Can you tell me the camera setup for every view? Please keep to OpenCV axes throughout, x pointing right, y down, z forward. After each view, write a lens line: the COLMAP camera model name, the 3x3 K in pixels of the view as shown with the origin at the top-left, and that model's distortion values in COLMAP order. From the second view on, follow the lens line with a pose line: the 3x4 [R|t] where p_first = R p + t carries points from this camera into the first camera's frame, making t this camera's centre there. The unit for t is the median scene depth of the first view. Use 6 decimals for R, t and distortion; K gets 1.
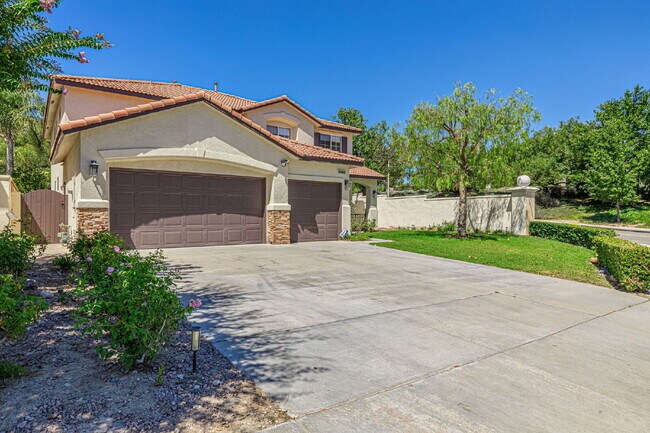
lens RADIAL K [[404.8, 0, 321.9], [0, 404.8, 215.8], [0, 0, 1]] dist [0.001403, 0.000231]
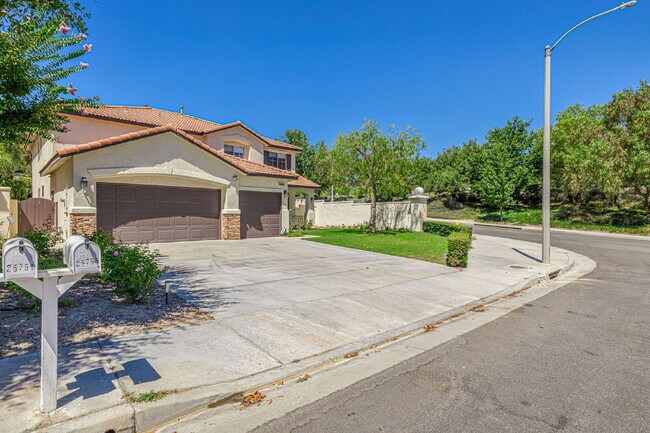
lens RADIAL K [[357.4, 0, 325.0], [0, 357.4, 216.5], [0, 0, 1]] dist [-0.000955, -0.000090]
pose [[0.992885, -0.003364, 0.119031, 0.051357], [0.003158, 0.999993, 0.001920, -0.005911], [-0.119036, -0.001530, 0.992889, -0.167298]]
